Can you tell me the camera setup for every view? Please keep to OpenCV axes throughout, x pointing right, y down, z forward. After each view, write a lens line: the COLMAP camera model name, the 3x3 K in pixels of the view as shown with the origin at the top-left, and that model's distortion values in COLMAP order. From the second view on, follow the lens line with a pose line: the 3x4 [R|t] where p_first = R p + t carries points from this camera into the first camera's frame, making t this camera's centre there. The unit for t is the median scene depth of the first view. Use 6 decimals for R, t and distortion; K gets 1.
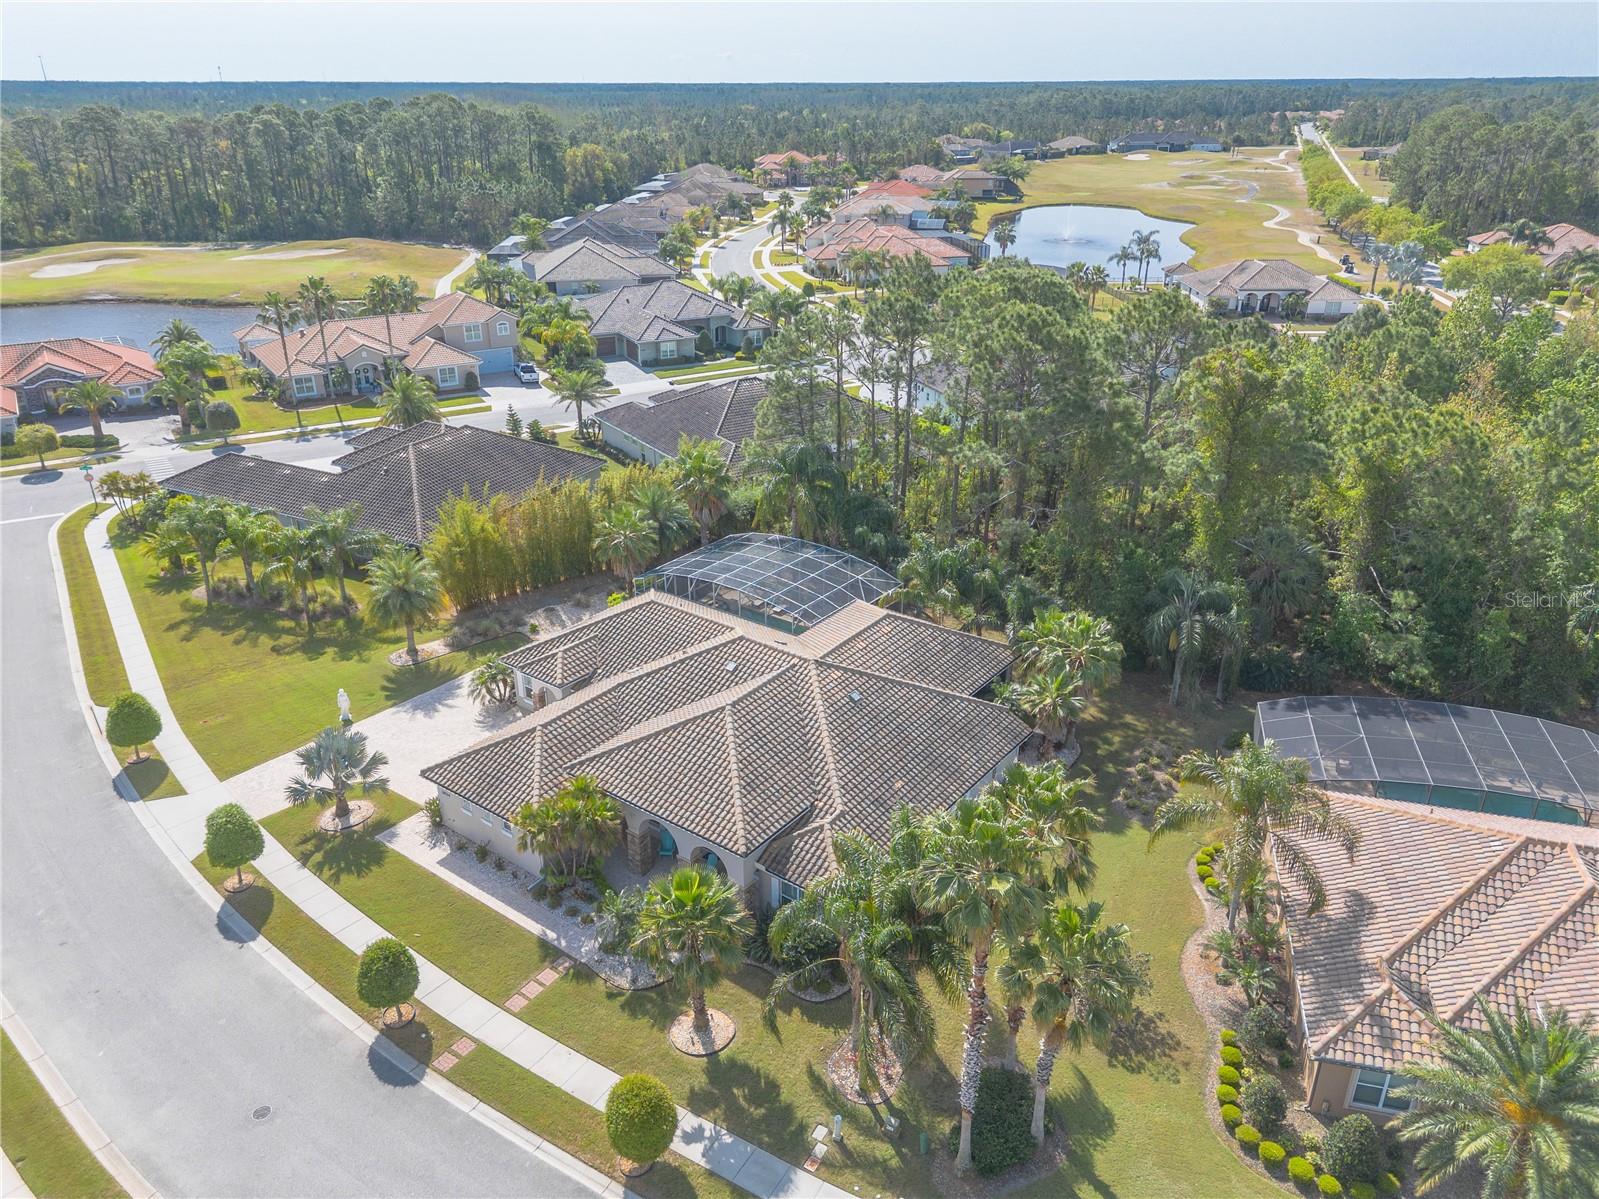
lens RADIAL K [[1116.4, 0, 801.1], [0, 1116.4, 632.6], [0, 0, 1]] dist [0.075443, -0.079315]
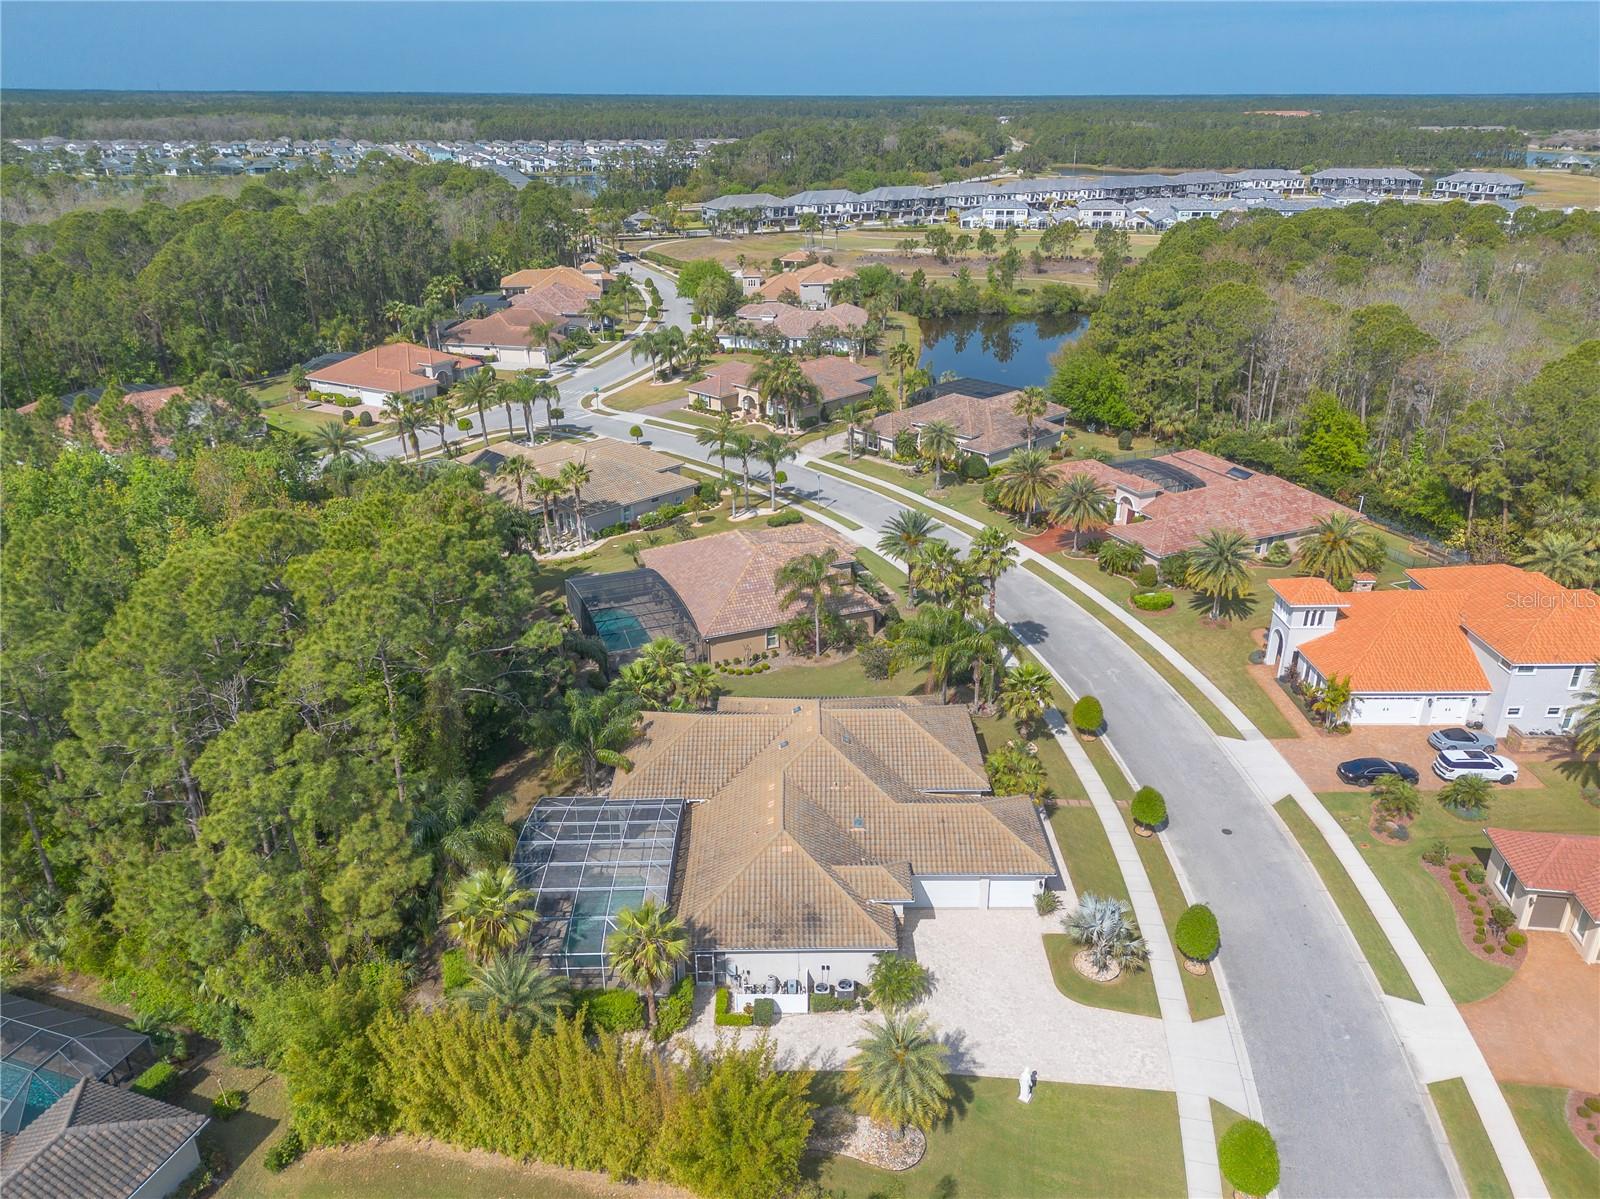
lens RADIAL K [[1143.5, 0, 800.0], [0, 1143.5, 599.5], [0, 0, 1]] dist [0.043177, -0.044280]
pose [[-0.608156, -0.318516, 0.727113, -0.739789], [0.346932, 0.717215, 0.604352, -0.712578], [-0.713992, 0.619799, -0.325675, 1.065228]]
